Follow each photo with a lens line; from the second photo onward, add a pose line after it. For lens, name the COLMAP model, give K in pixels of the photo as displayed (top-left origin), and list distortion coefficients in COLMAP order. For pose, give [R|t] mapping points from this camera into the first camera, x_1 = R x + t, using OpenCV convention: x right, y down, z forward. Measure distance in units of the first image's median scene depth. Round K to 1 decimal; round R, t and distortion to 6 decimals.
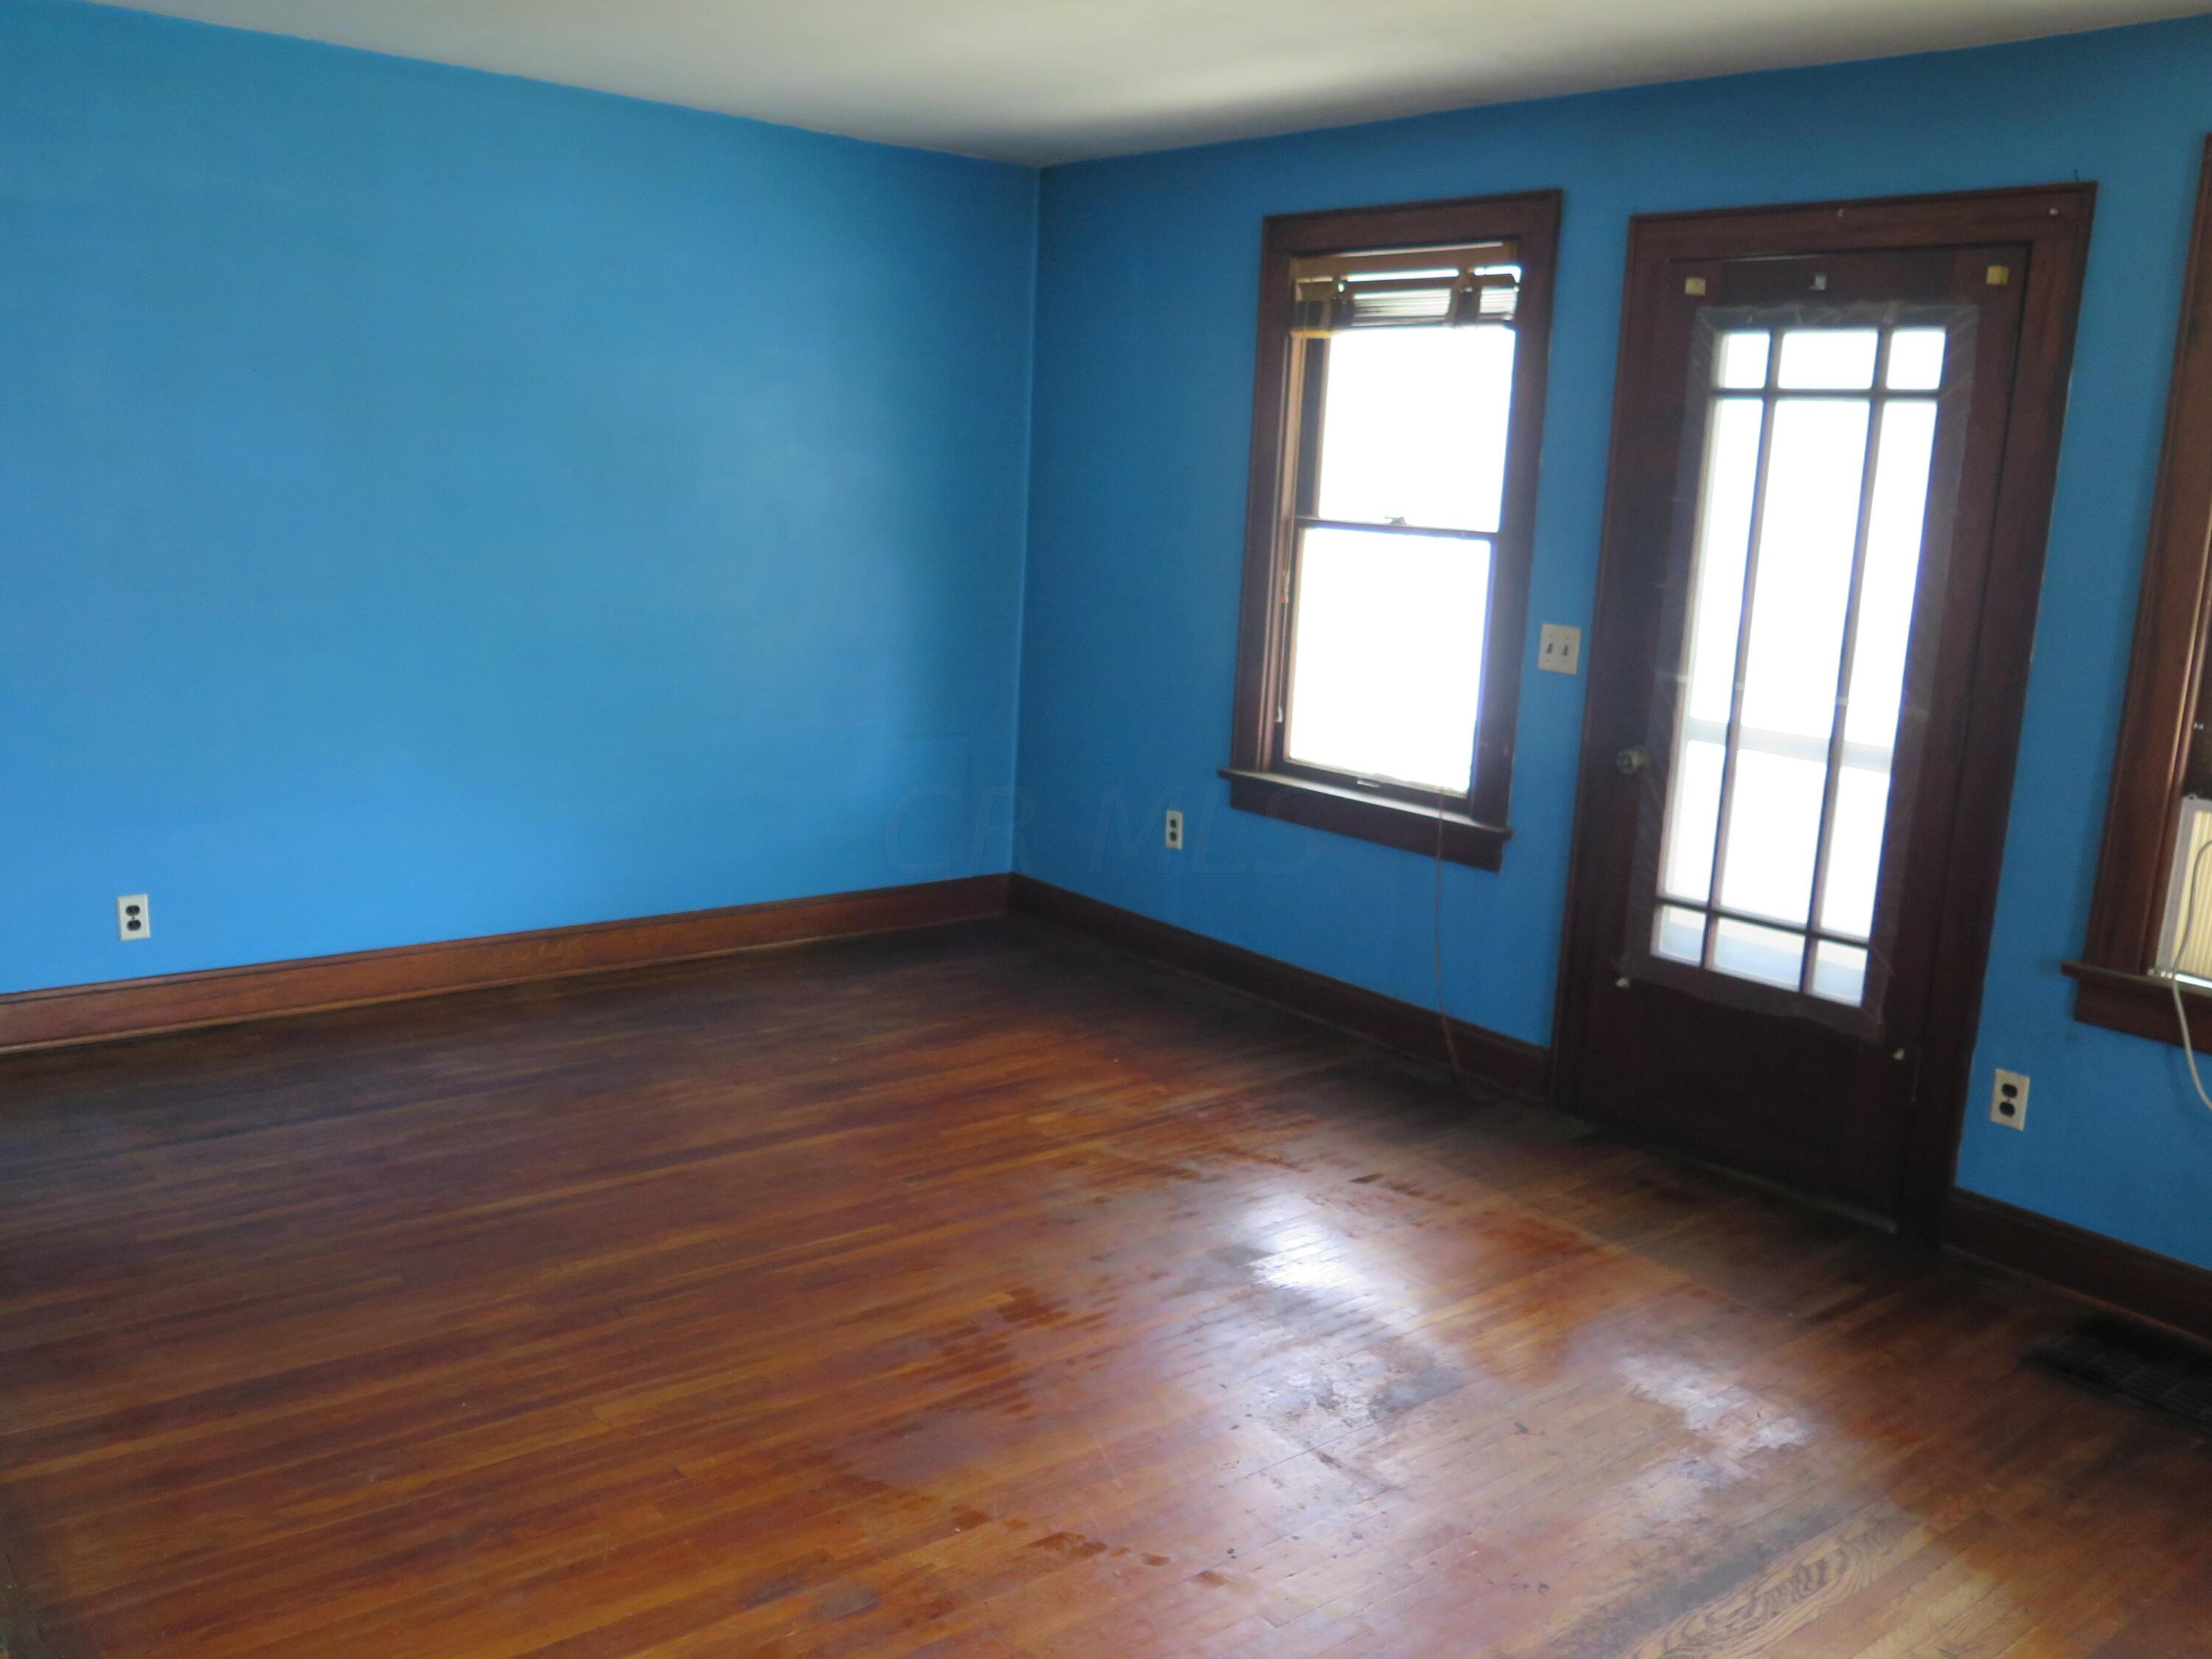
lens RADIAL K [[1830.2, 0, 1111.0], [0, 1830.2, 830.2], [0, 0, 1]] dist [-0.051021, -0.001514]
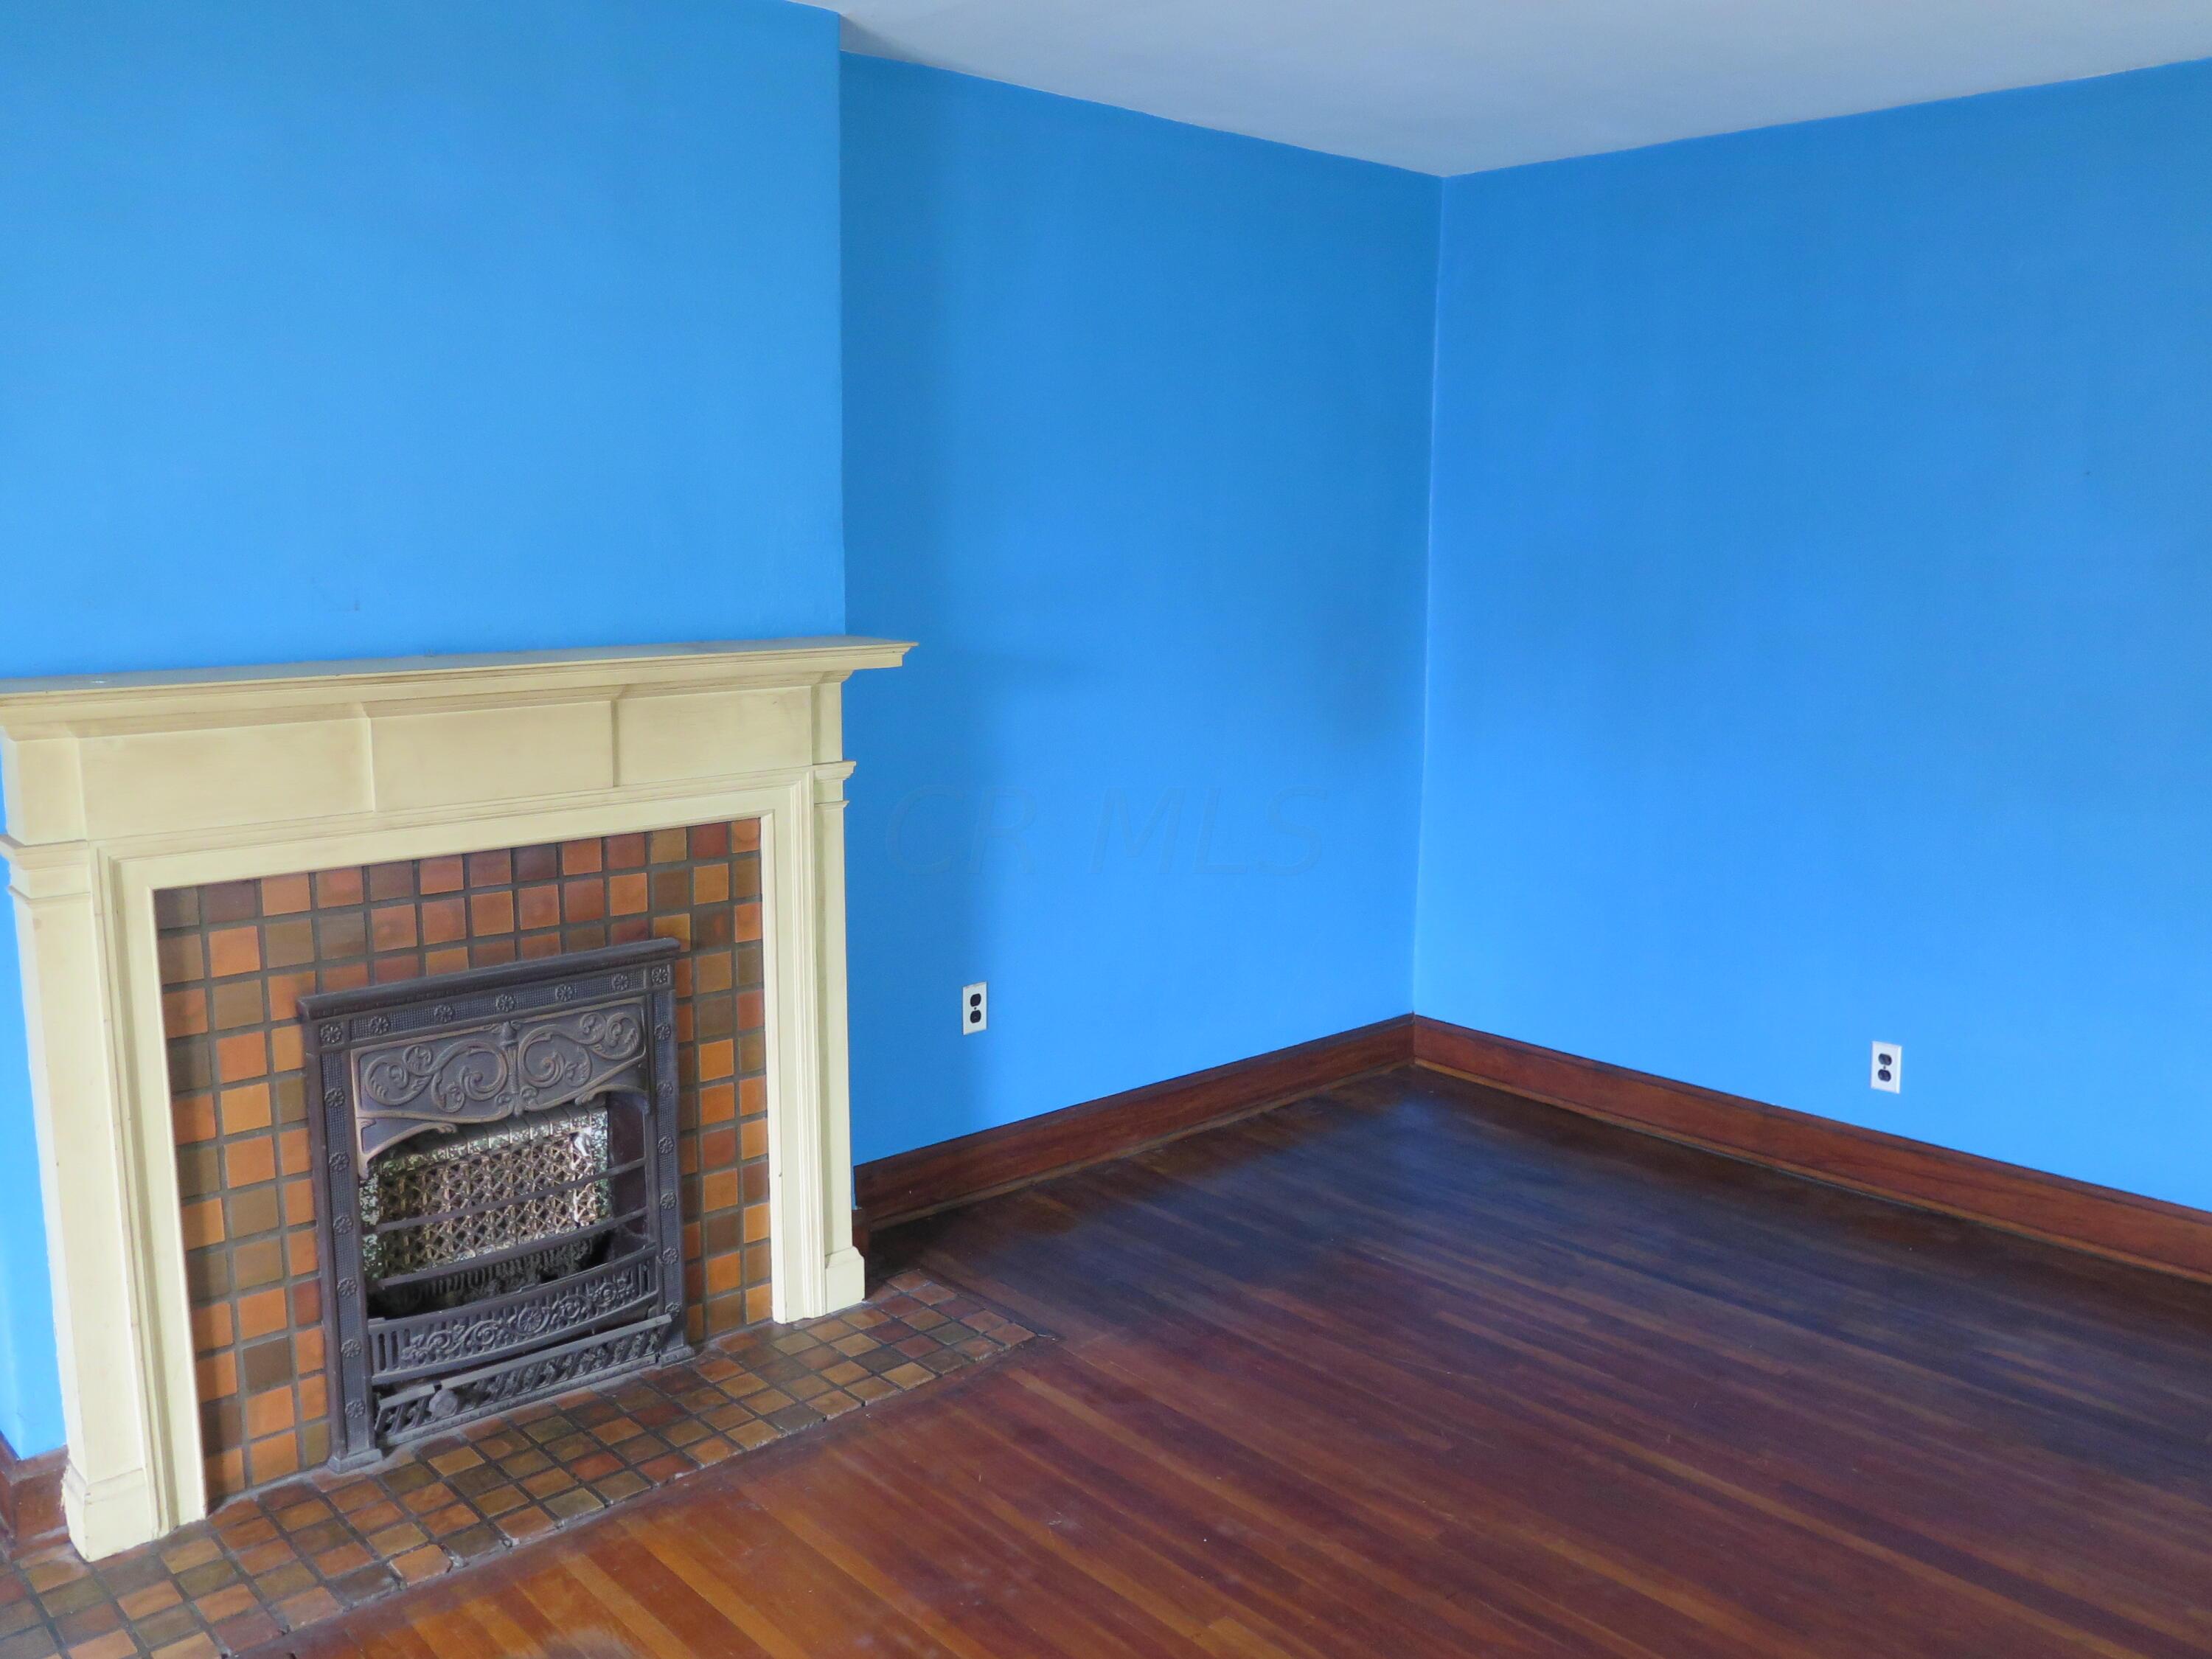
lens RADIAL K [[1830.2, 0, 1111.0], [0, 1830.2, 830.2], [0, 0, 1]] dist [-0.051021, -0.001514]
pose [[0.063033, 0.116027, -0.991244, 0.404711], [-0.199264, 0.974684, 0.101418, -0.100659], [0.977917, 0.191127, 0.084557, 0.591785]]
